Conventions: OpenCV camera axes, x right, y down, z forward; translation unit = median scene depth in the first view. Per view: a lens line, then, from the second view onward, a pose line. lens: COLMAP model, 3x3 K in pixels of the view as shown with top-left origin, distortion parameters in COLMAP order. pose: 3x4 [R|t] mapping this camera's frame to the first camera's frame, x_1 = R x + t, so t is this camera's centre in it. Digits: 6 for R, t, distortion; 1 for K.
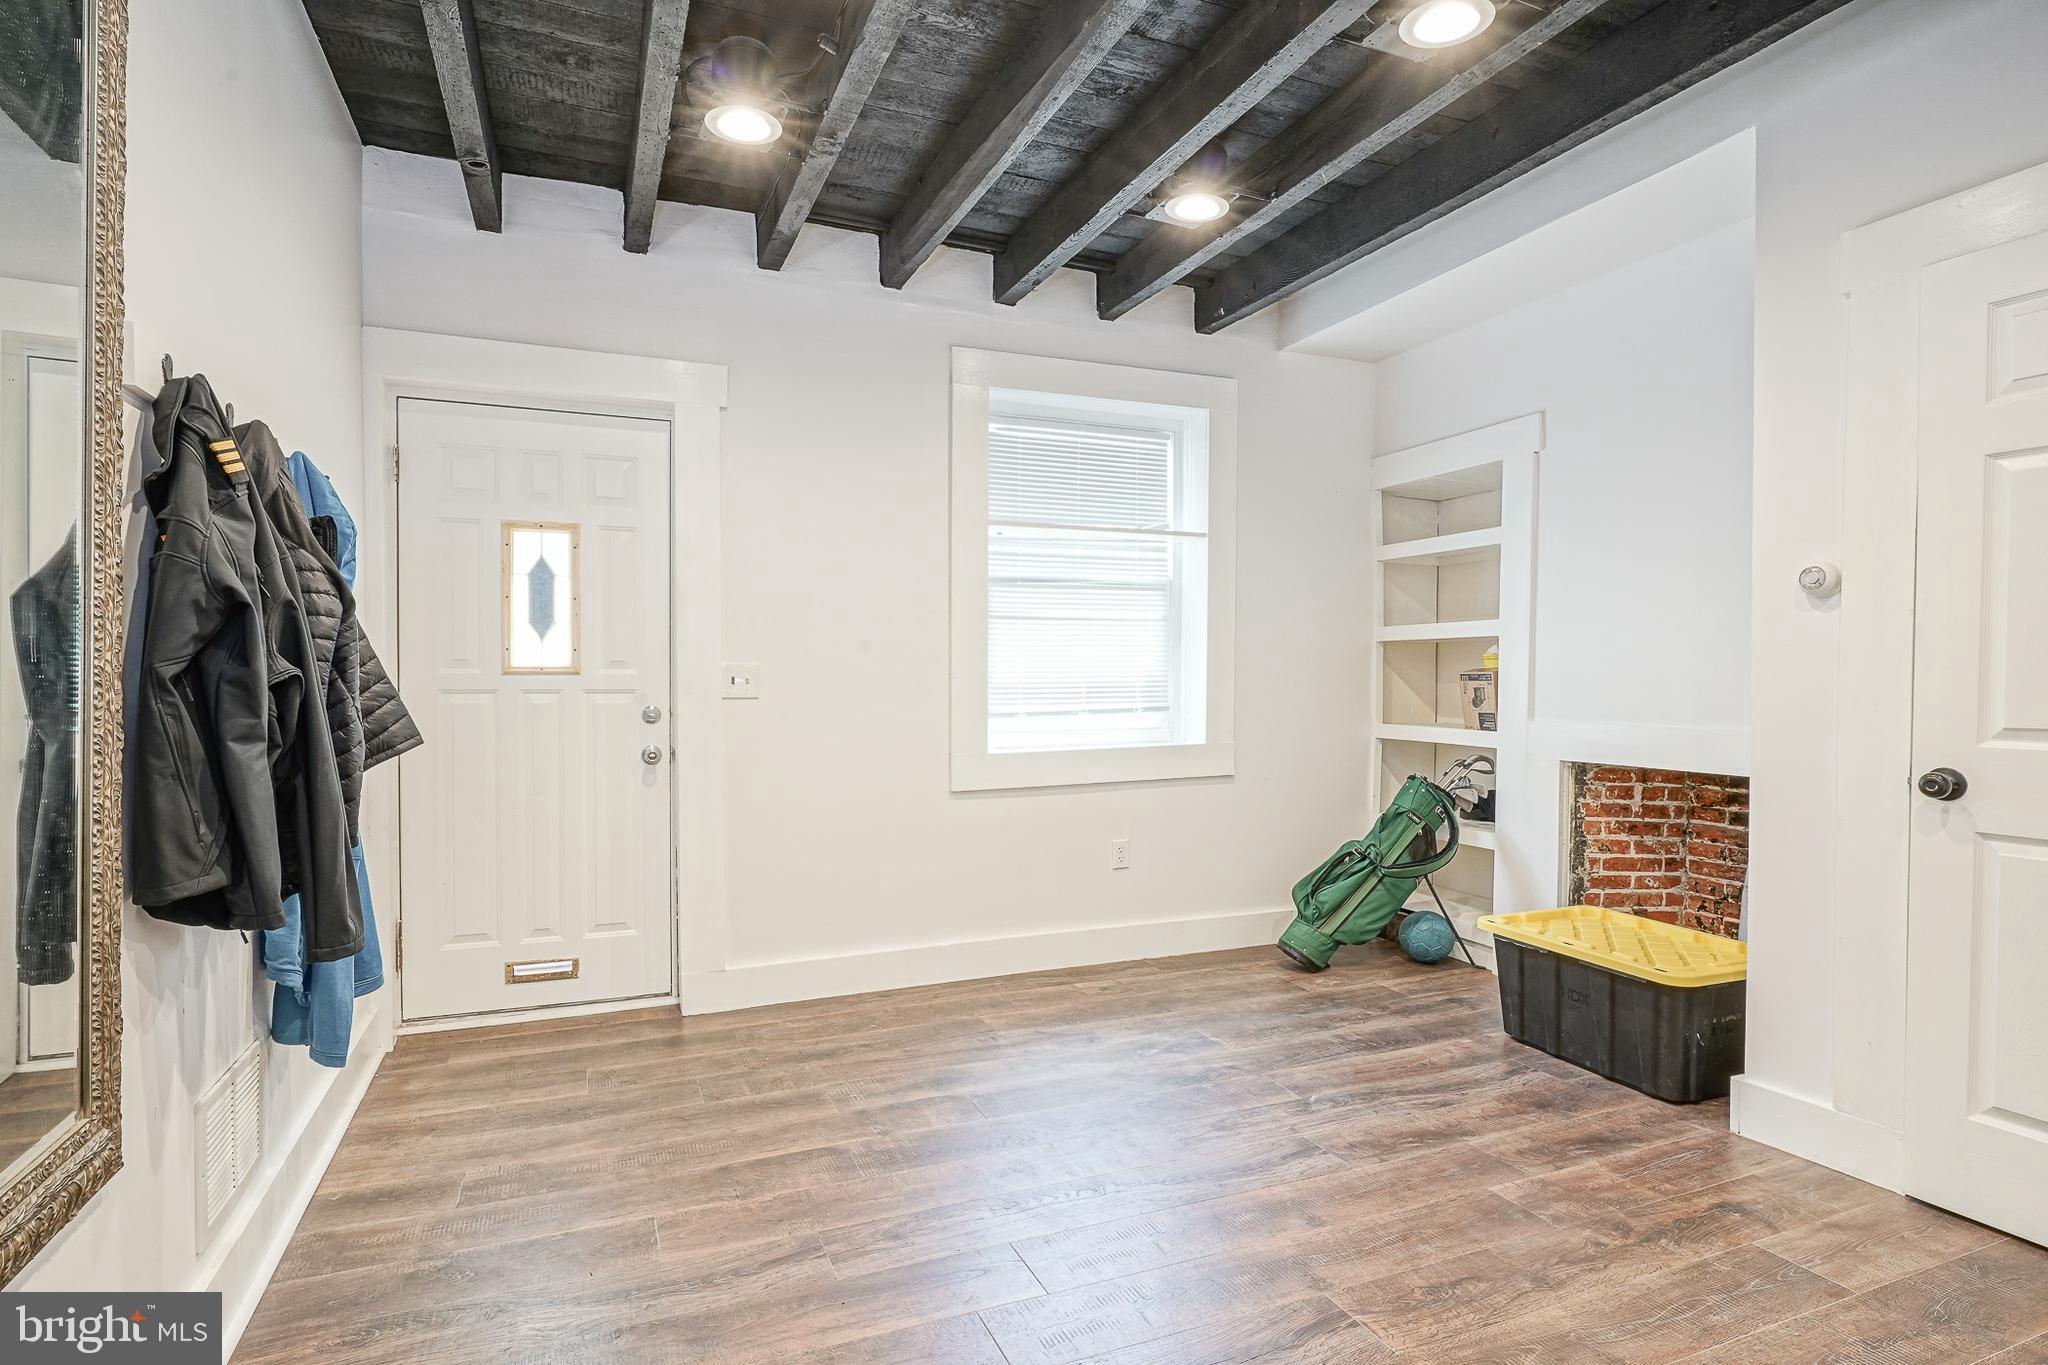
lens RADIAL K [[1034.8, 0, 1017.3], [0, 1034.8, 688.6], [0, 0, 1]] dist [-0.002321, 0.002770]
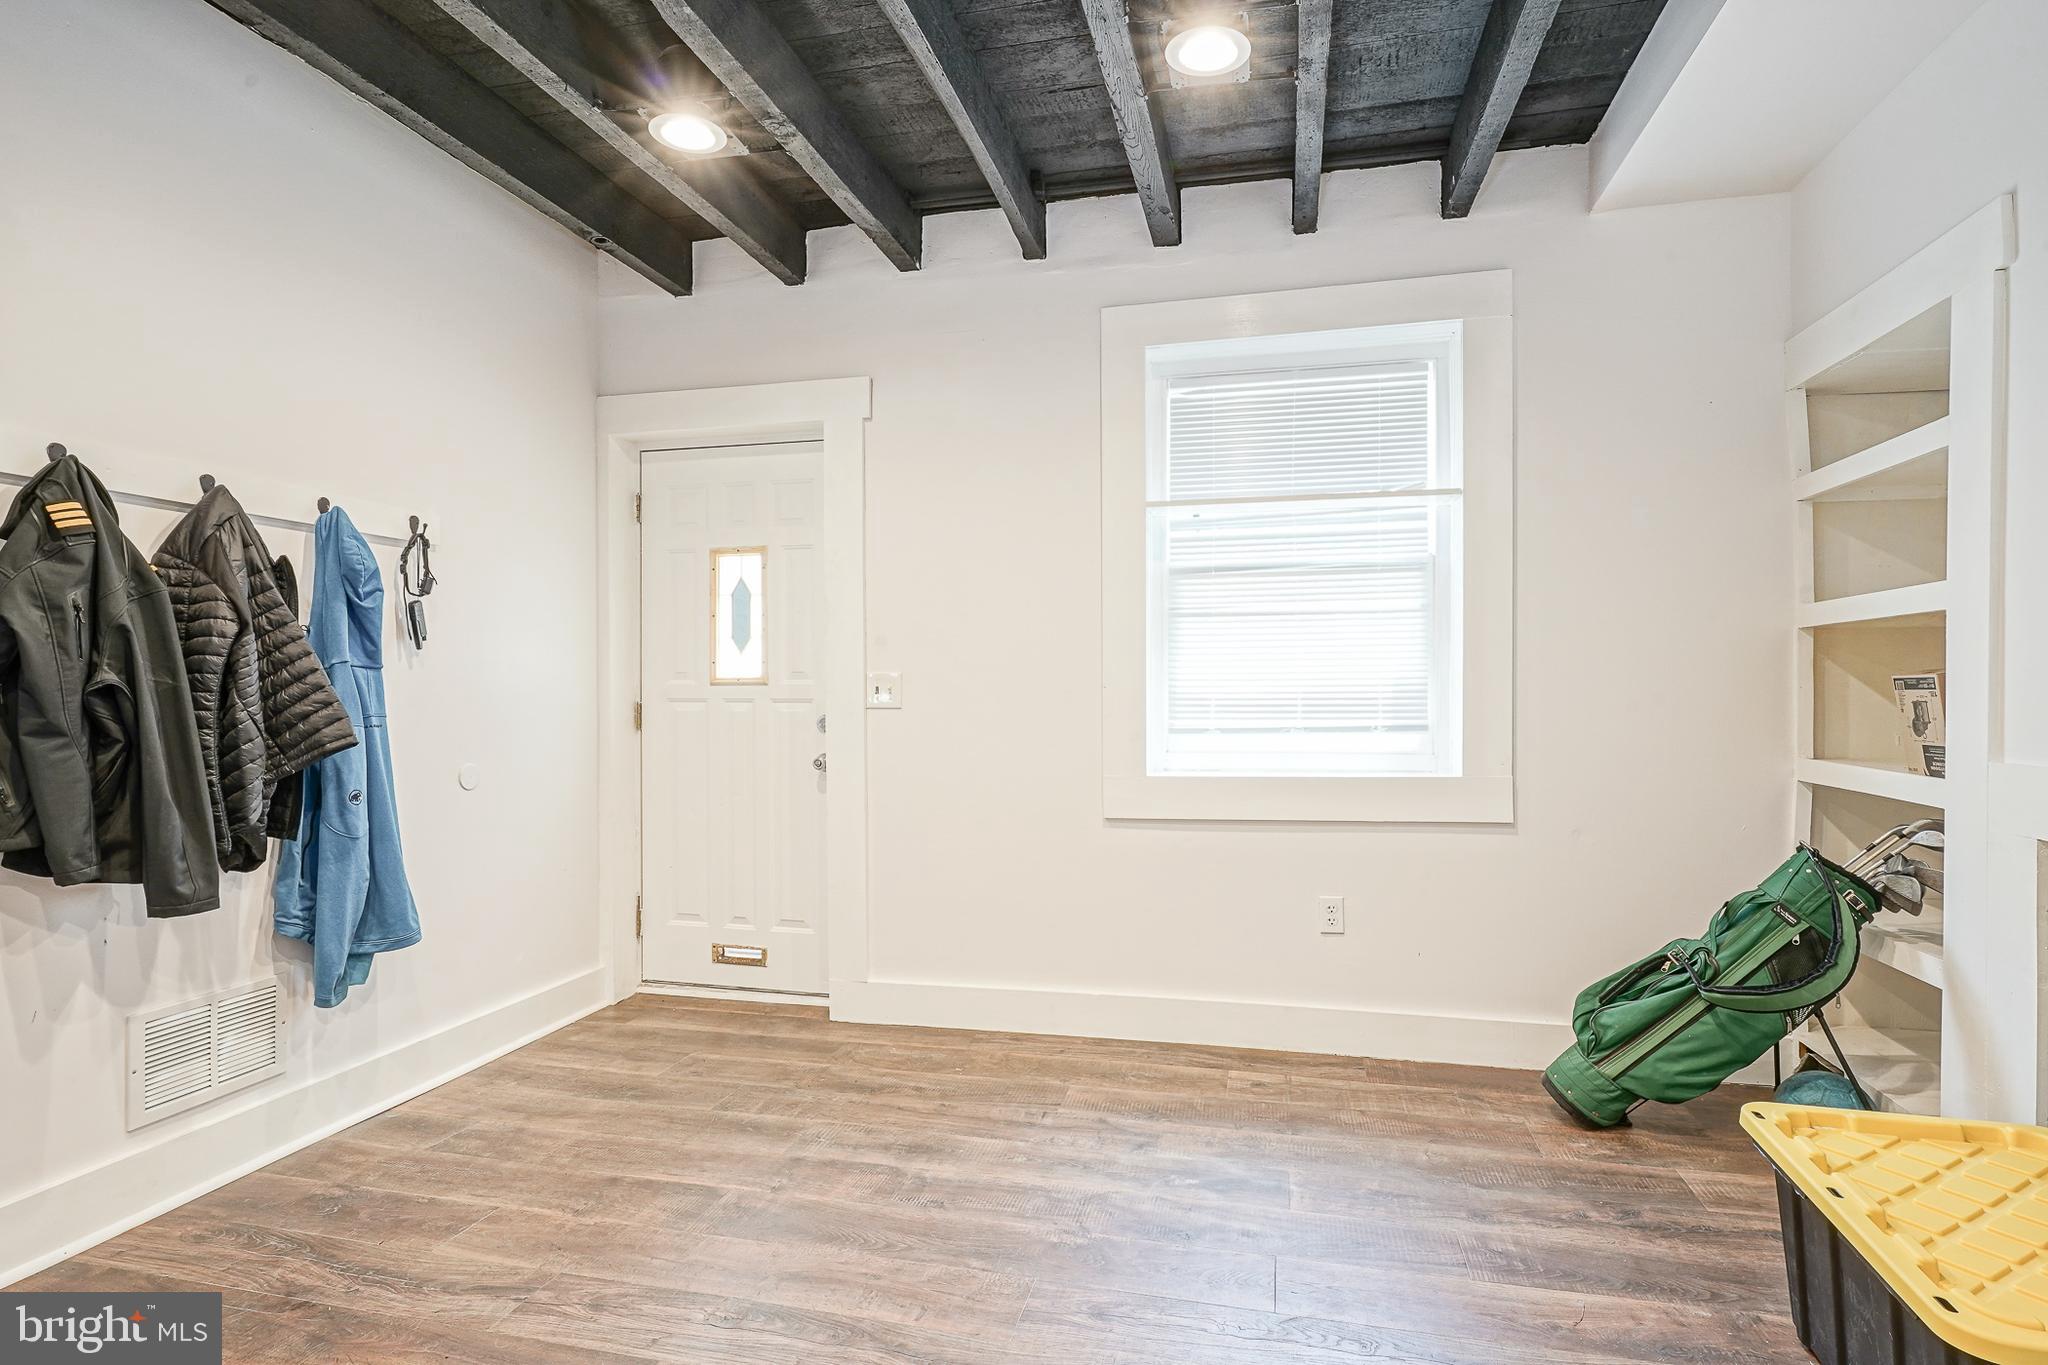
lens RADIAL K [[1025.3, 0, 1024.0], [0, 1025.3, 682.5], [0, 0, 1]] dist [-0.002363, 0.001269]
pose [[0.818281, -0.005572, -0.574792, 0.404144], [-0.004457, 0.999861, -0.016037, -0.000070], [0.574801, 0.015685, 0.818143, 0.274283]]
